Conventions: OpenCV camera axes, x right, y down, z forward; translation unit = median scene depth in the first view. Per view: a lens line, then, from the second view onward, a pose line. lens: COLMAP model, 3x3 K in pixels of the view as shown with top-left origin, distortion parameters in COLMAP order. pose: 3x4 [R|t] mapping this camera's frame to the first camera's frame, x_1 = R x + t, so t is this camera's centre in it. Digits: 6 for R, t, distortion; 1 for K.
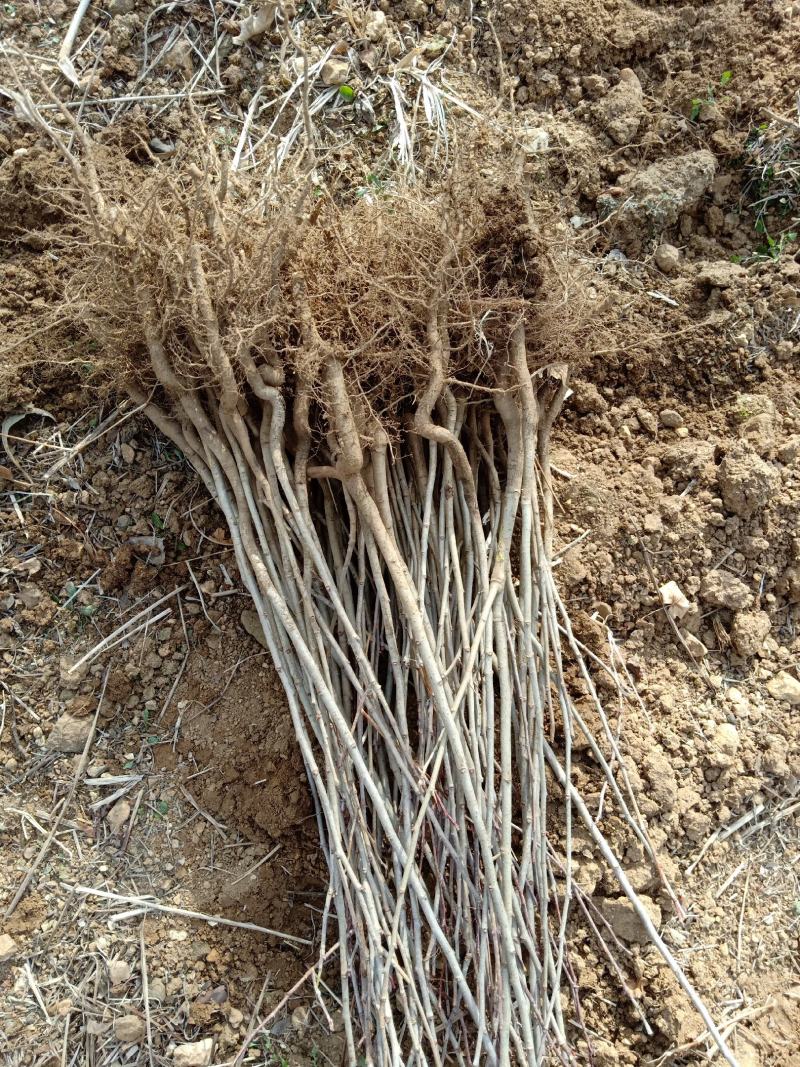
lens RADIAL K [[883.3, 0, 400.0], [0, 883.3, 533.5], [0, 0, 1]] dist [-0.135322, 0.085584]
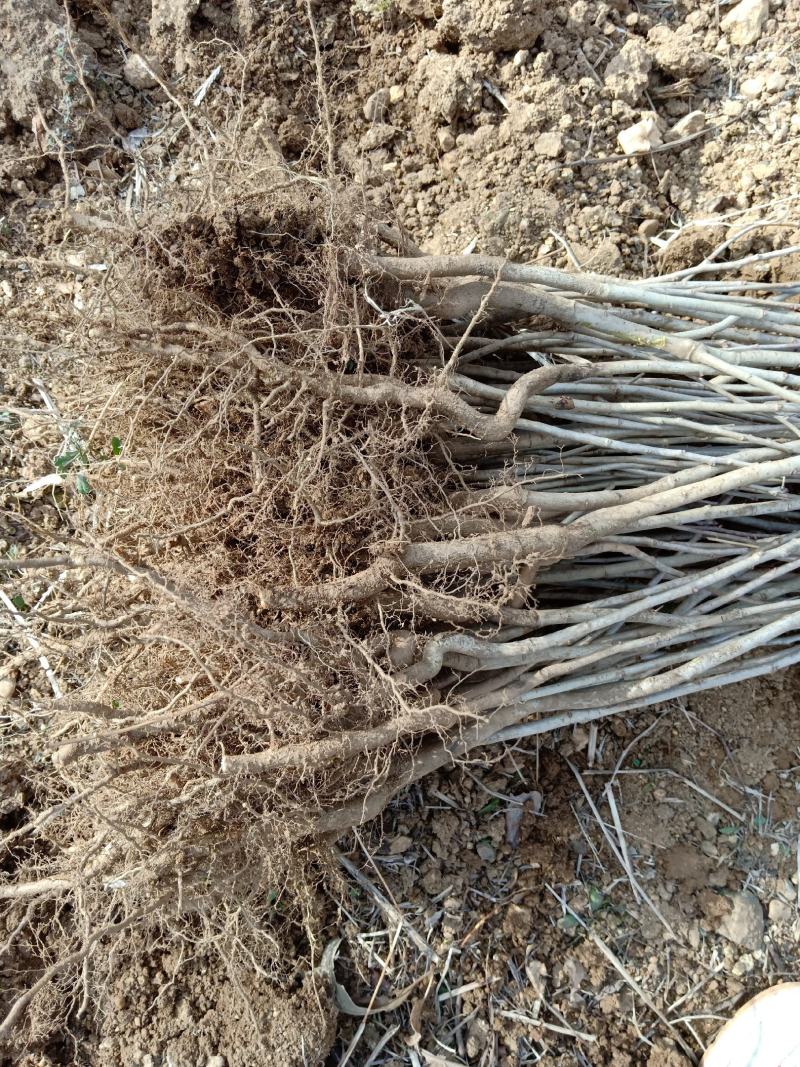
lens RADIAL K [[883.3, 0, 400.0], [0, 883.3, 533.5], [0, 0, 1]] dist [-0.135322, 0.085584]
pose [[0.104439, -0.994167, -0.026899, -0.033693], [0.974903, 0.096994, 0.200391, -0.247077], [-0.196614, -0.047152, 0.979347, 0.286791]]
